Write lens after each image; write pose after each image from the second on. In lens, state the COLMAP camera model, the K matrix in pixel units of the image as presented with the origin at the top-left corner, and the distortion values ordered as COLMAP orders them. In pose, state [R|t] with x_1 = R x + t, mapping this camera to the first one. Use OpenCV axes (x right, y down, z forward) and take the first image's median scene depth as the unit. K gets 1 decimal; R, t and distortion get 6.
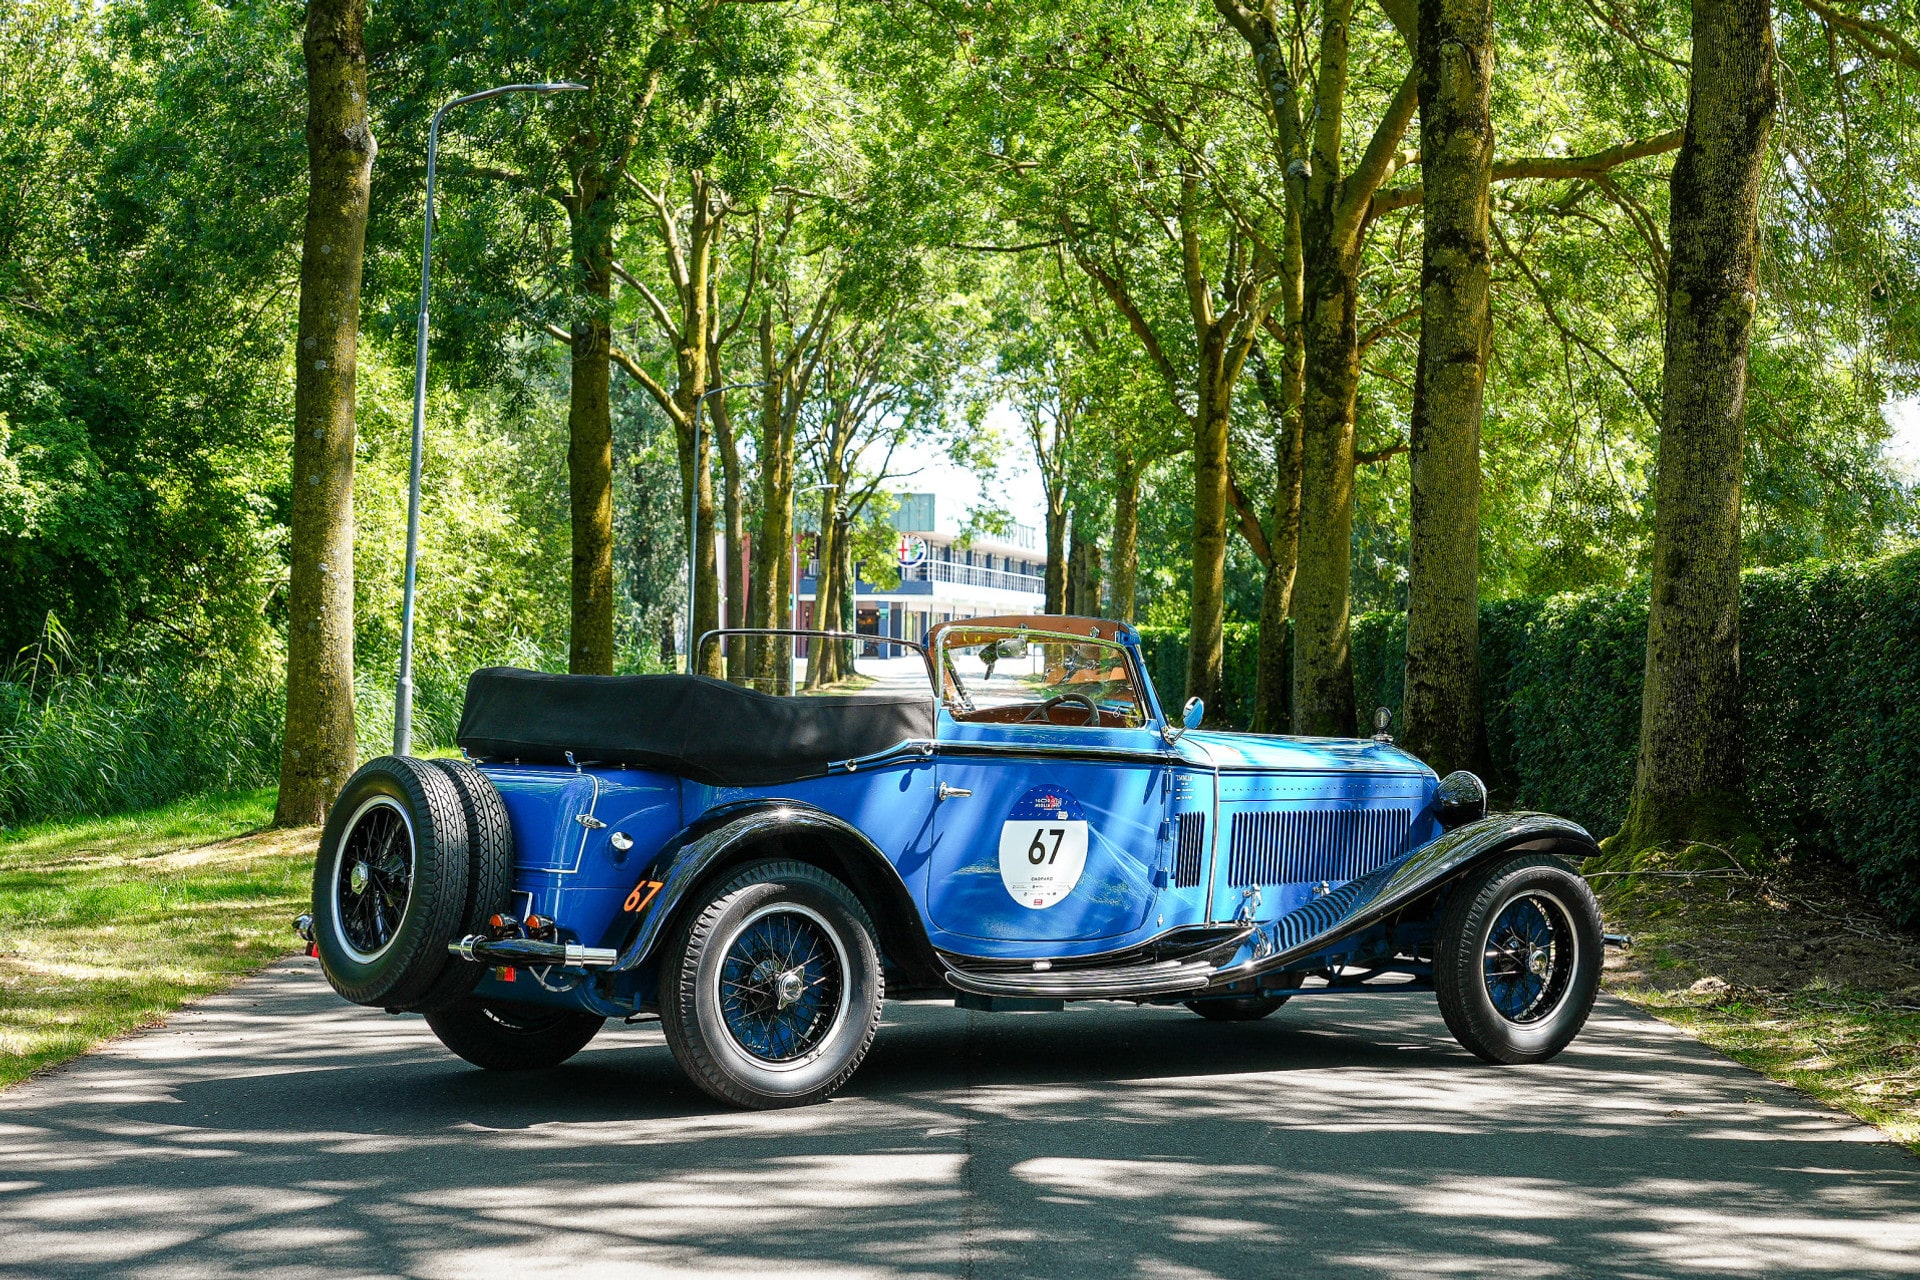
lens RADIAL K [[3847.7, 0, 960.0], [0, 3847.7, 640.0], [0, 0, 1]] dist [-0.023522, 0.143566]
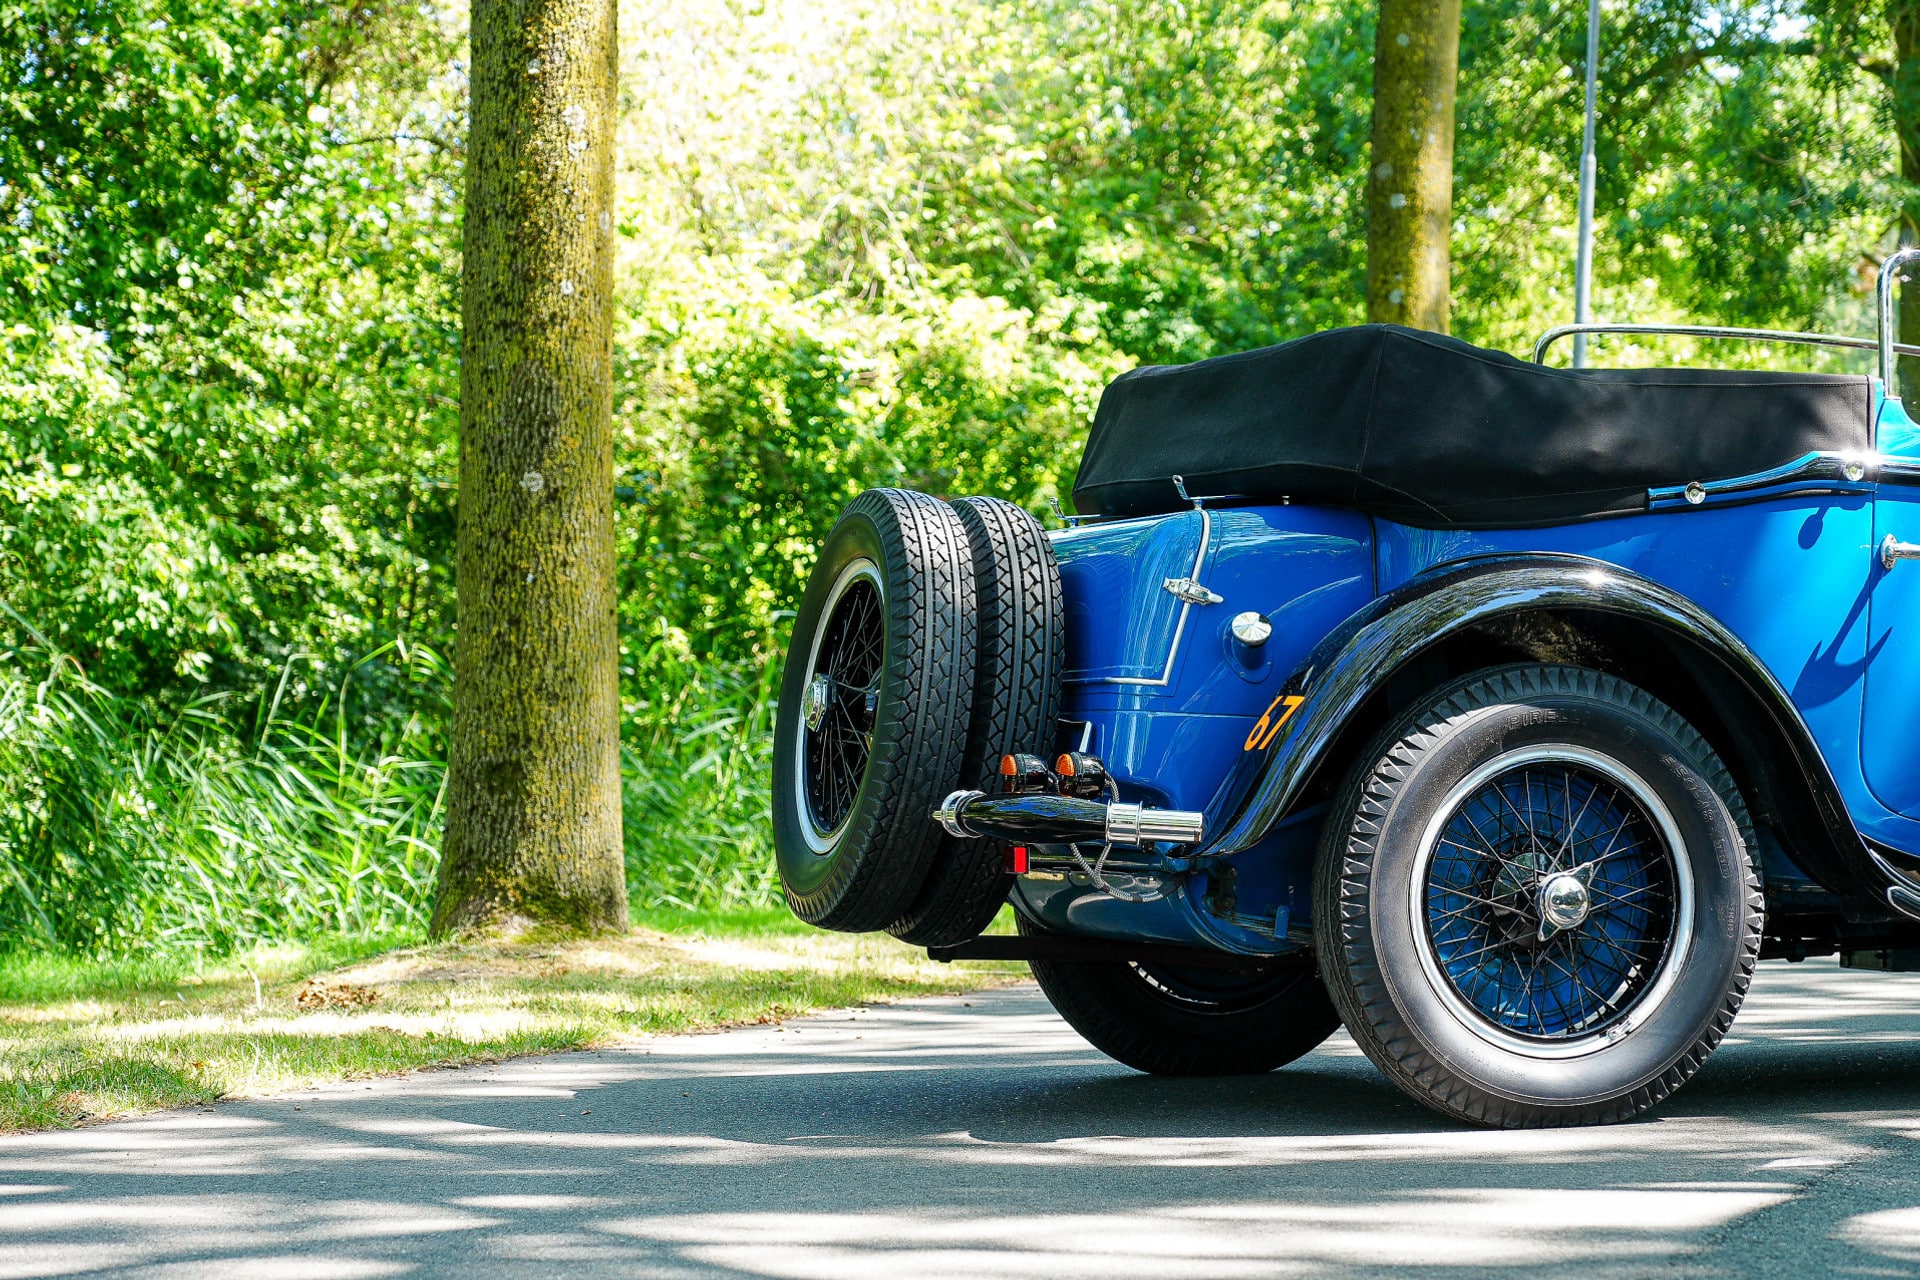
lens RADIAL K [[4626.0, 0, 960.0], [0, 4626.0, 640.0], [0, 0, 1]] dist [-0.027902, 0.443104]
pose [[0.944537, -0.009414, -0.328270, 0.088069], [0.001758, 0.999720, -0.023609, 0.069085], [0.328401, 0.021723, 0.944289, 0.364419]]
